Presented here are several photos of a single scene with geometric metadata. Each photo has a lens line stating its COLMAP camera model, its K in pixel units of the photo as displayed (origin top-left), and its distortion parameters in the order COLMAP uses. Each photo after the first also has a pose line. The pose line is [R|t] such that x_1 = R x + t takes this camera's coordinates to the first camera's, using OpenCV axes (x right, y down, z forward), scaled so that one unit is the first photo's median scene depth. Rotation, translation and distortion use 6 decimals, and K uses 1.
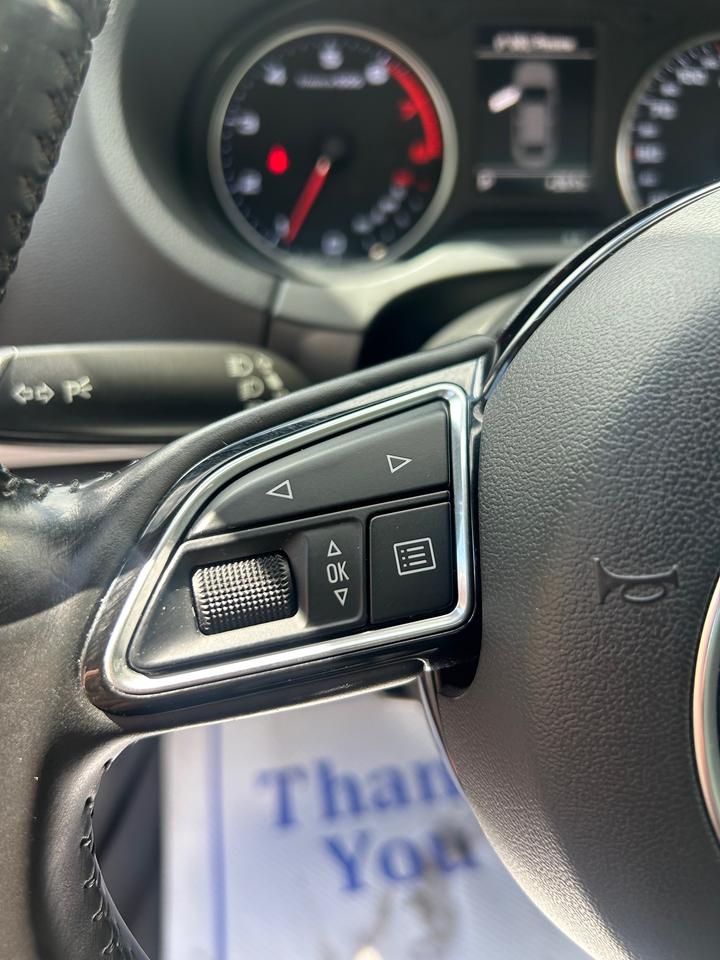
lens RADIAL K [[741.6, 0, 360.0], [0, 741.6, 480.0], [0, 0, 1]] dist [-0.028241, -0.000677]
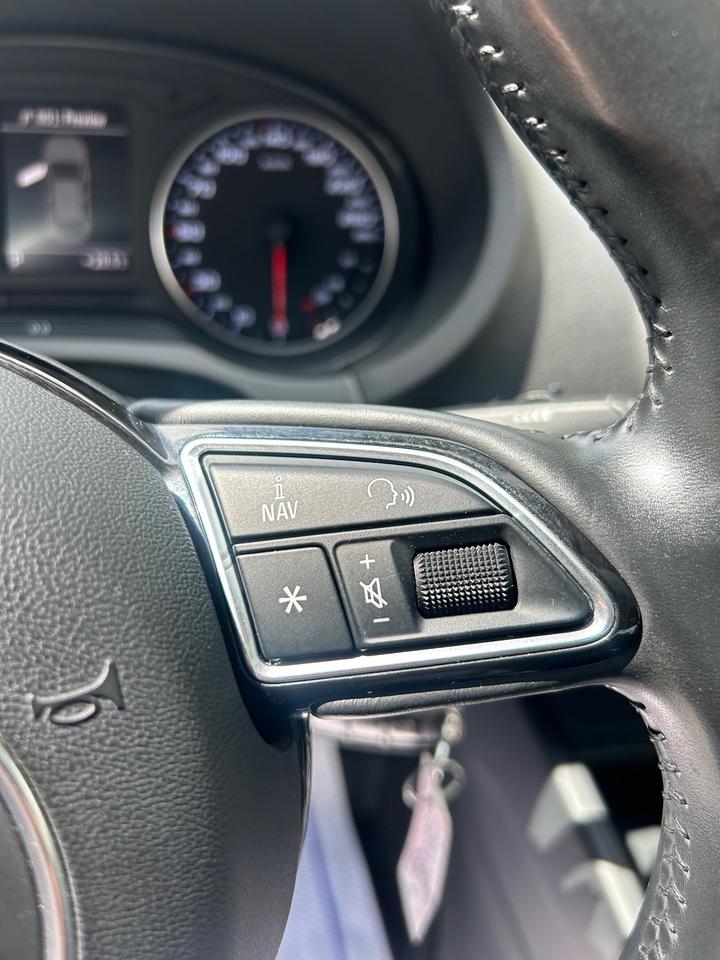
lens RADIAL K [[741.6, 0, 360.0], [0, 741.6, 480.0], [0, 0, 1]] dist [-0.028241, -0.000677]
pose [[0.995762, 0.000785, 0.091962, 0.538128], [0.001978, 0.999549, -0.029952, -0.086522], [-0.091944, 0.030007, 0.995312, 0.011447]]
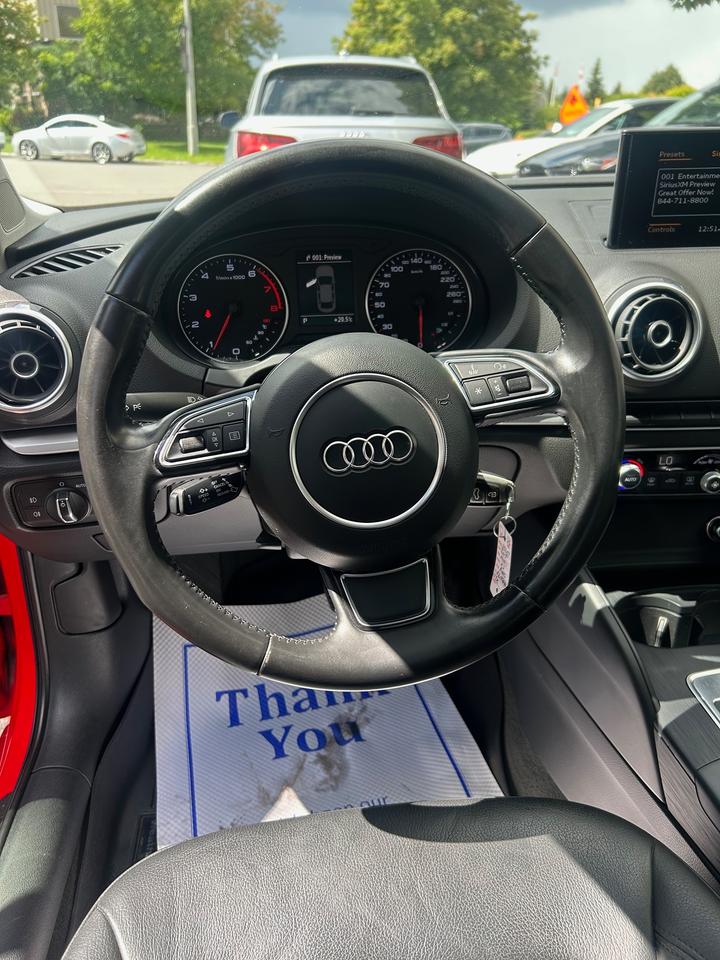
lens RADIAL K [[722.3, 0, 357.2], [0, 722.3, 492.9], [0, 0, 1]] dist [0.057729, -0.087395]
pose [[0.997911, -0.041427, 0.049579, 0.200296], [0.045287, 0.995809, -0.079453, 0.283423], [-0.046080, 0.081532, 0.995605, -1.108315]]
